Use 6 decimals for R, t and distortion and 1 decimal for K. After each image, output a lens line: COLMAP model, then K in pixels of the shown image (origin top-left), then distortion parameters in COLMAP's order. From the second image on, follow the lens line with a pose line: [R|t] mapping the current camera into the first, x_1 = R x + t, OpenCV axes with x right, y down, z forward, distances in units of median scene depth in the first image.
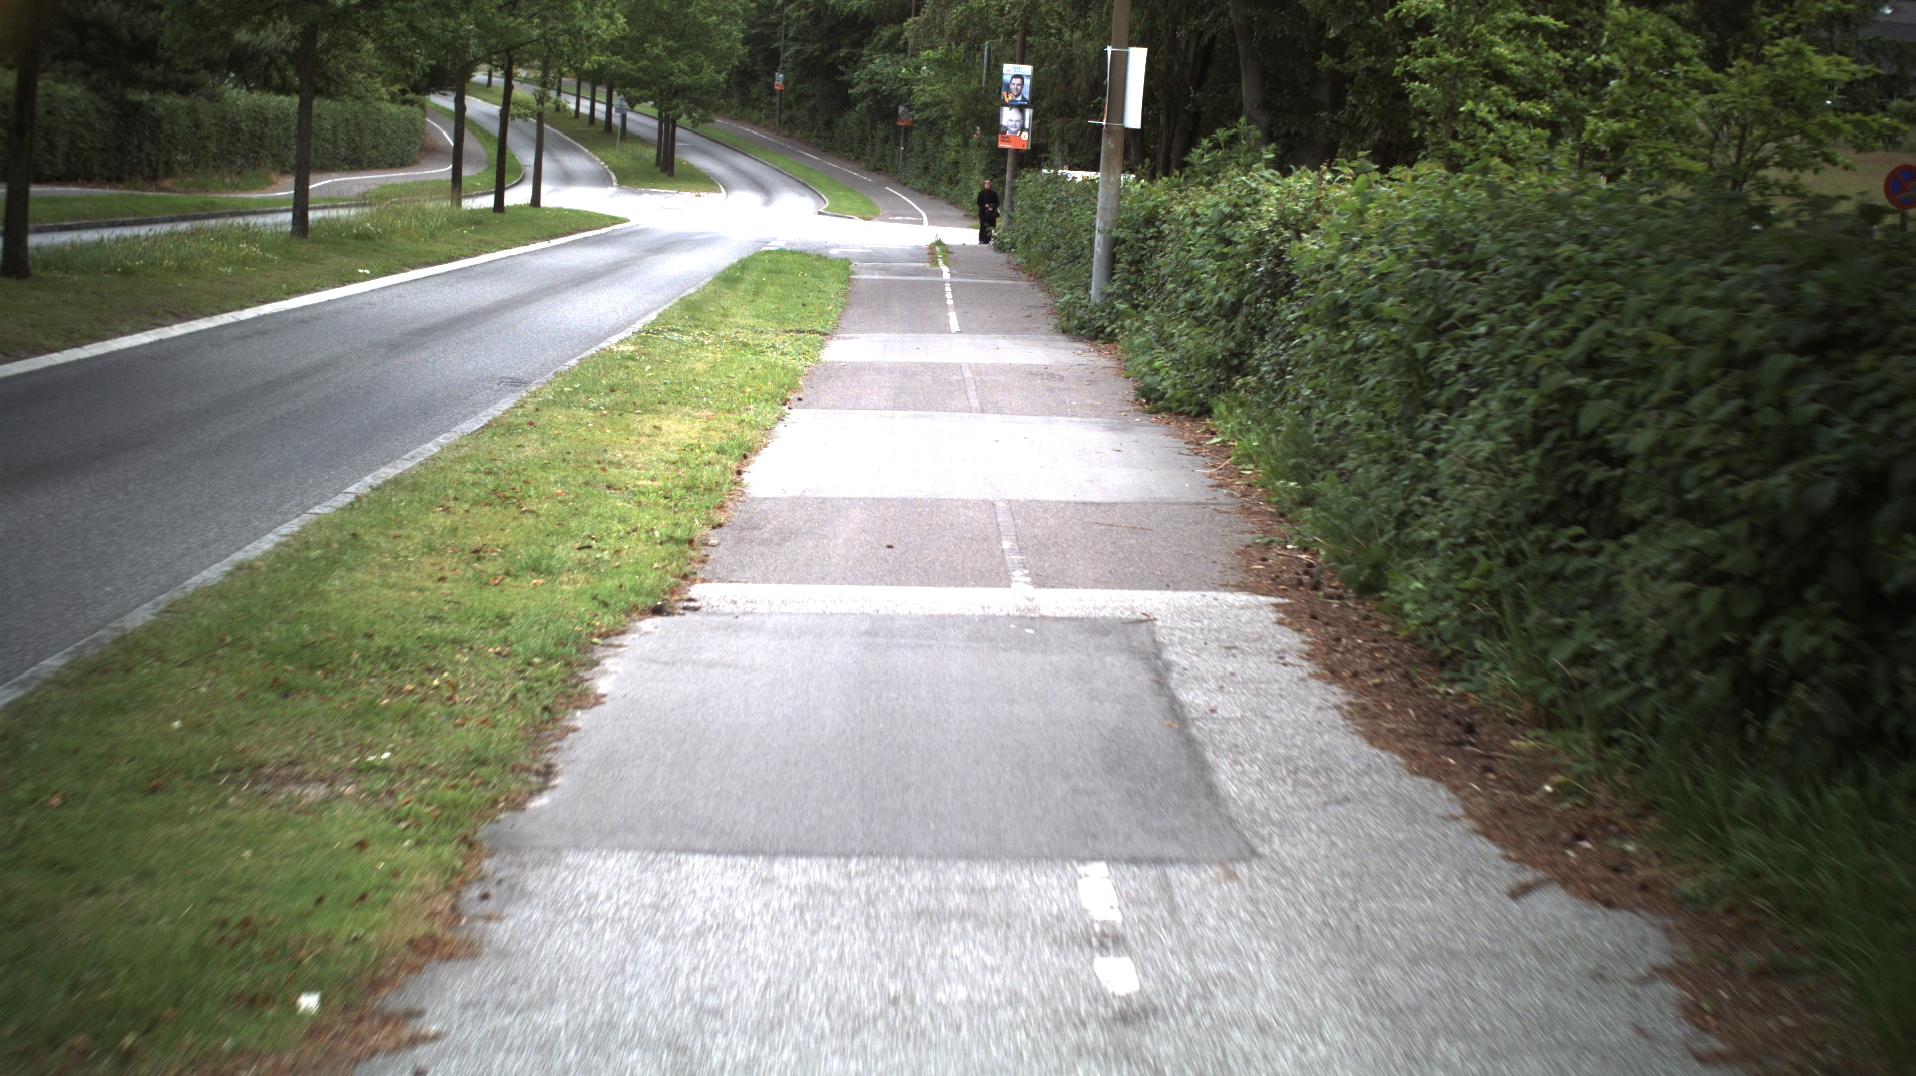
lens RADIAL K [[3194.4, 0, 958.0], [0, 3194.4, 538.0], [0, 0, 1]] dist [-0.369712, 0.897608]
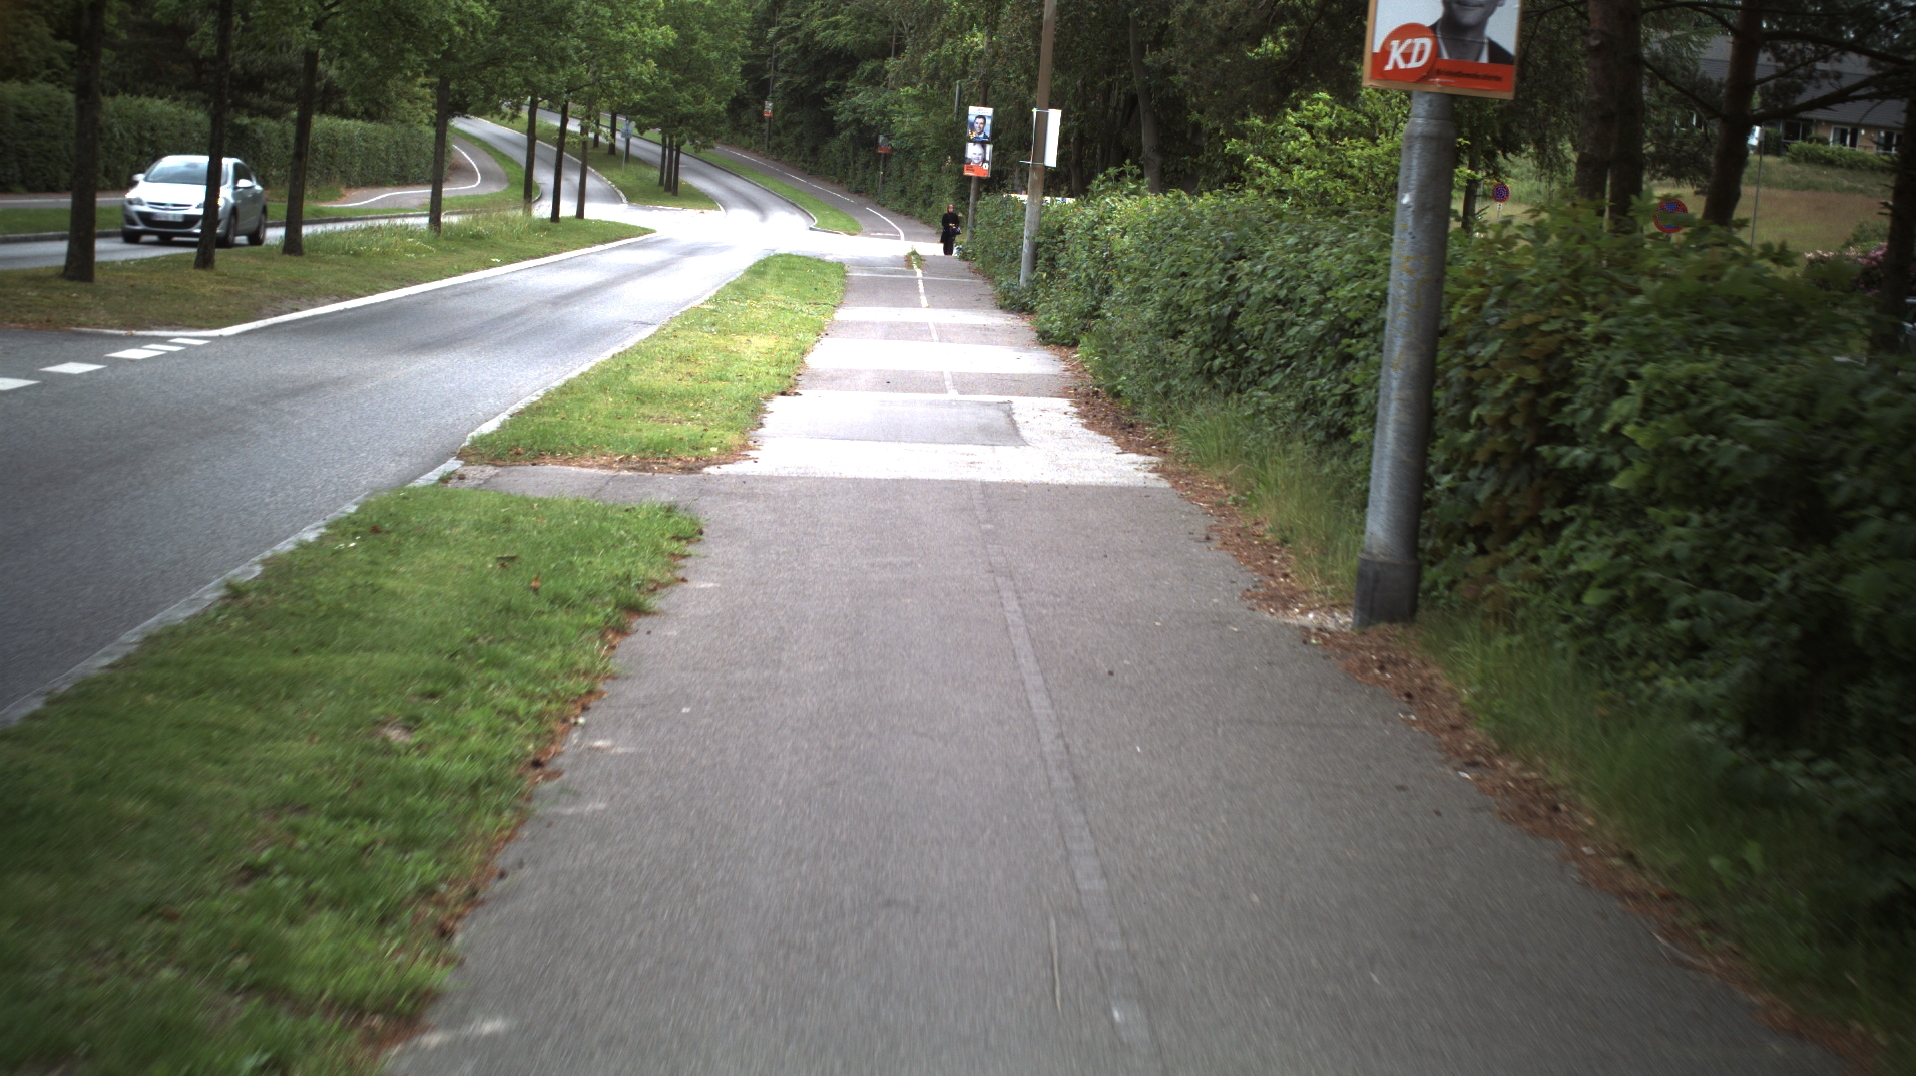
lens RADIAL K [[3194.4, 0, 958.0], [0, 3194.4, 538.0], [0, 0, 1]] dist [-0.369712, 0.897608]
pose [[0.999859, 0.013969, 0.009313, 0.001095], [-0.013900, 0.999876, -0.007411, 0.025422], [-0.009415, 0.007280, 0.999929, -0.219930]]
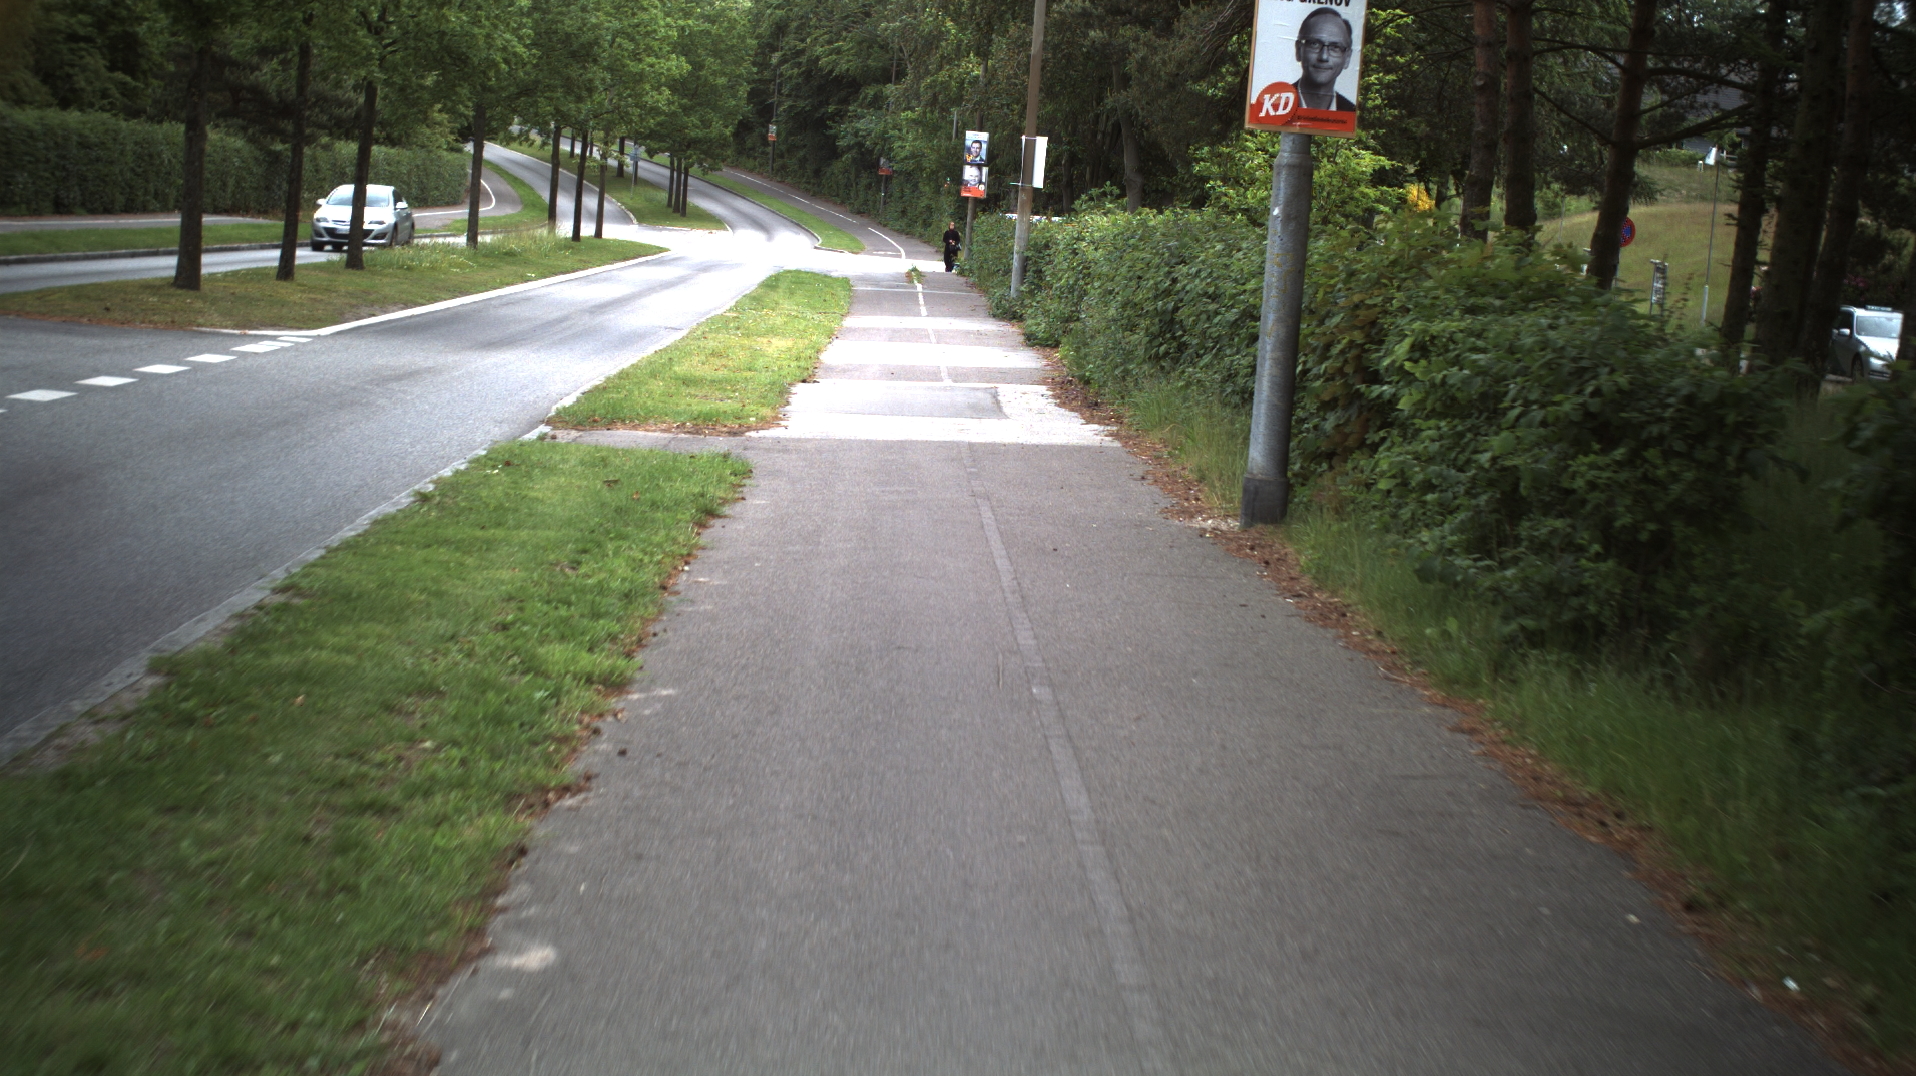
lens RADIAL K [[3194.4, 0, 958.0], [0, 3194.4, 538.0], [0, 0, 1]] dist [-0.369712, 0.897608]
pose [[0.999904, 0.010792, 0.008738, 0.001616], [-0.010669, 0.999845, -0.013981, 0.034395], [-0.008887, 0.013886, 0.999864, -0.293295]]
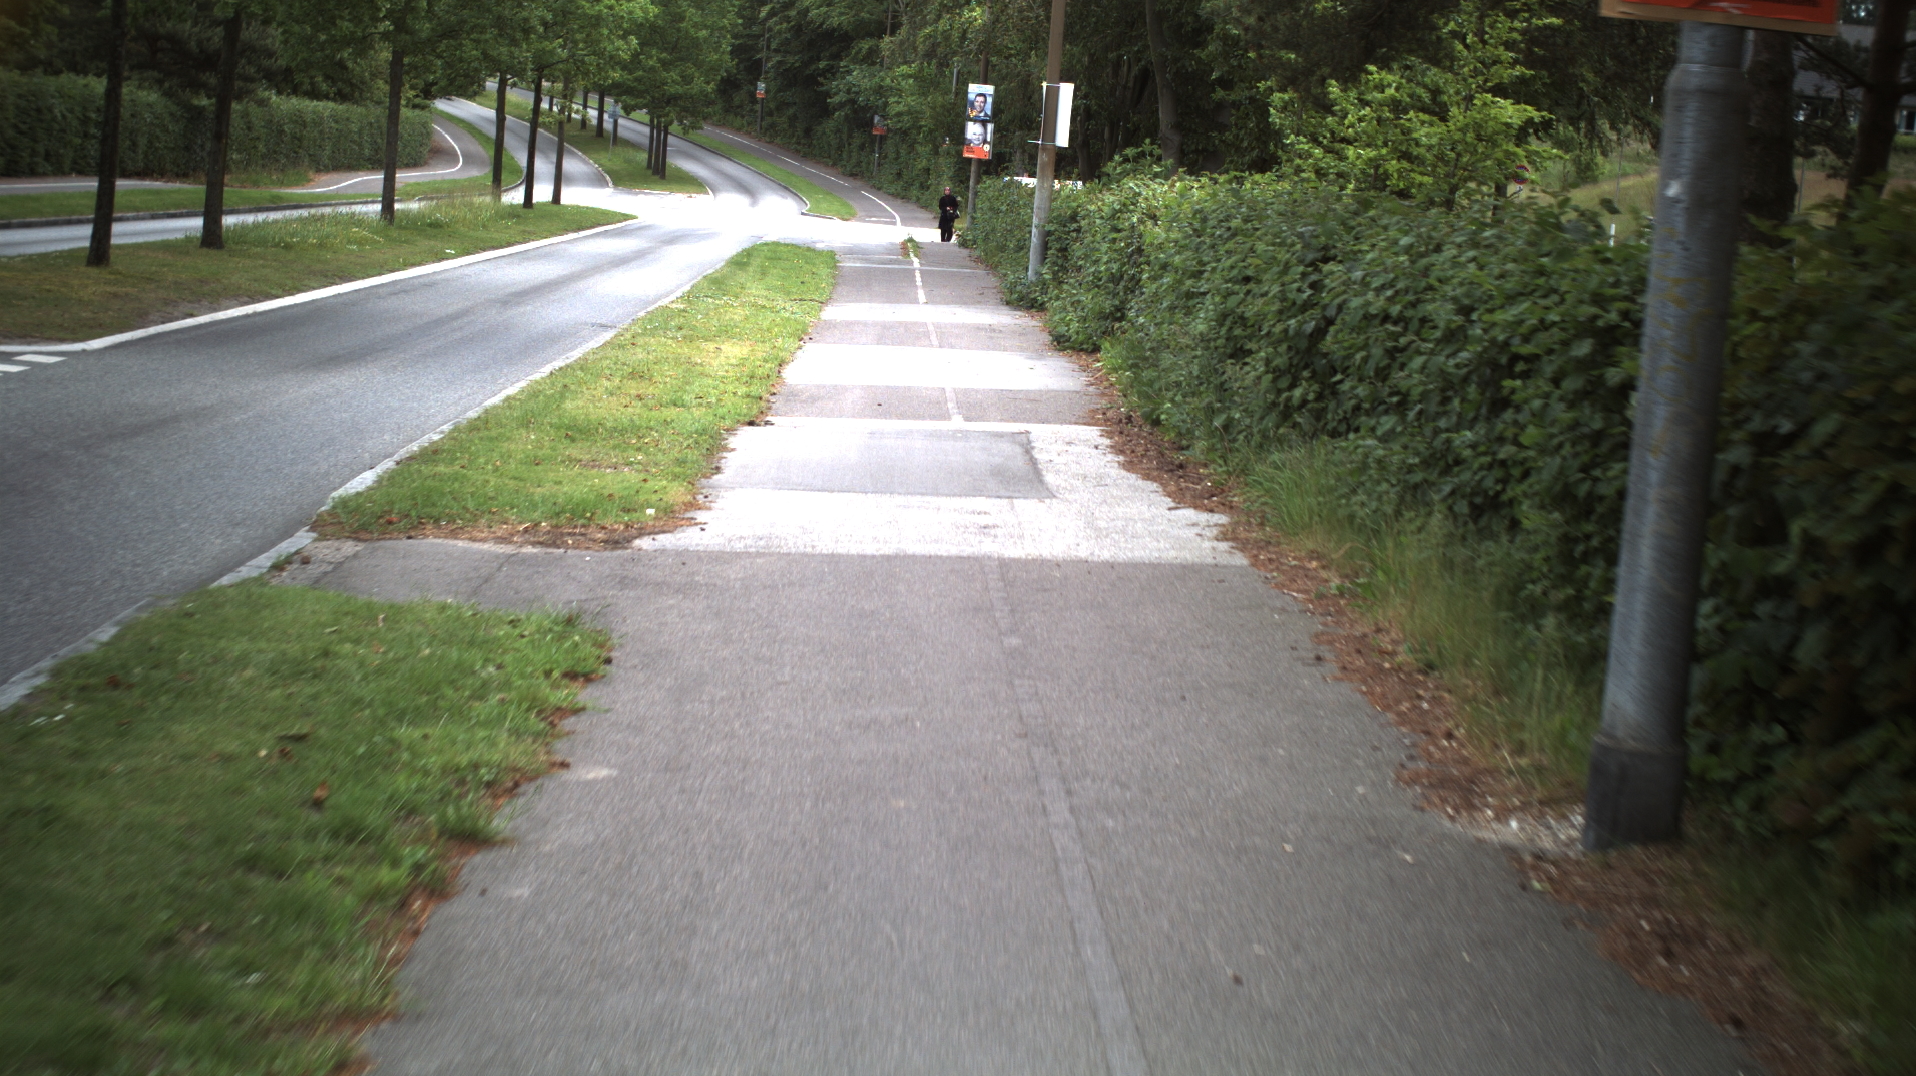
lens RADIAL K [[3194.4, 0, 958.0], [0, 3194.4, 538.0], [0, 0, 1]] dist [-0.369712, 0.897608]
pose [[0.999881, 0.011645, 0.010142, 0.000756], [-0.011626, 0.999931, -0.001940, 0.016756], [-0.010164, 0.001822, 0.999947, -0.146417]]
